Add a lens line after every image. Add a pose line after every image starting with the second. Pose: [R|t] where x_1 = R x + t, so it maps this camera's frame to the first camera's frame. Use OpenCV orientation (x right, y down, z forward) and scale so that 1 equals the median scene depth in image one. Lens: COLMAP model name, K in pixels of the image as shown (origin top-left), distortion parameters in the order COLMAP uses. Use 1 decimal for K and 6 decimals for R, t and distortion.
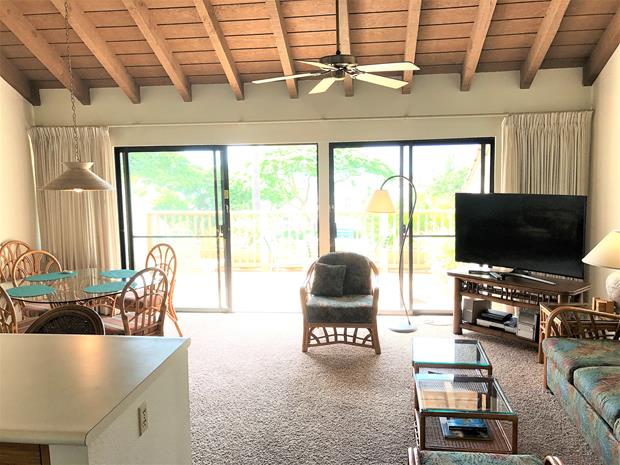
lens RADIAL K [[494.7, 0, 310.0], [0, 494.7, 232.5], [0, 0, 1]] dist [-0.000733, -0.004755]
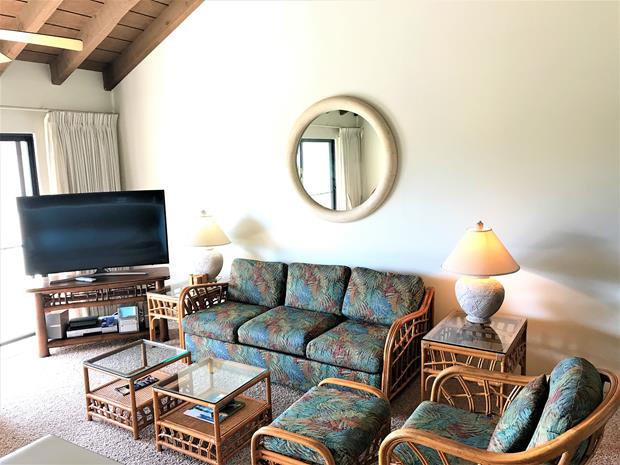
lens RADIAL K [[505.5, 0, 312.6], [0, 505.5, 222.1], [0, 0, 1]] dist [0.001564, -0.001675]
pose [[0.409094, -0.114567, 0.905272, -0.295273], [0.138489, 0.988390, 0.062503, -0.021181], [-0.901922, 0.099800, 0.420210, 0.173403]]
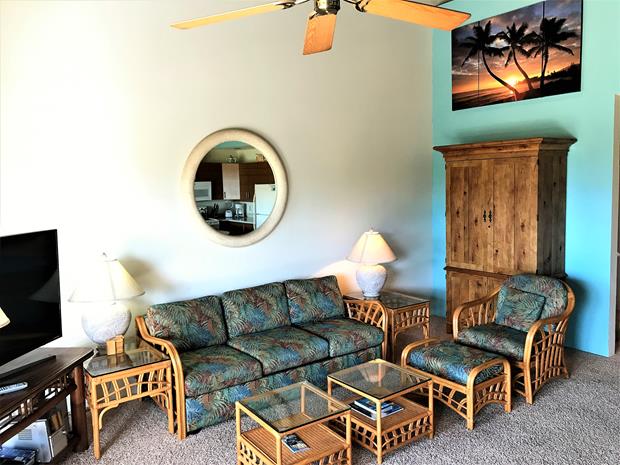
lens RADIAL K [[505.5, 0, 312.6], [0, 505.5, 222.1], [0, 0, 1]] dist [0.001564, -0.001675]
pose [[-0.676038, -0.029328, 0.736283, -0.244162], [0.125597, 0.980000, 0.154356, -0.126916], [-0.726084, 0.196825, -0.658833, 0.996332]]
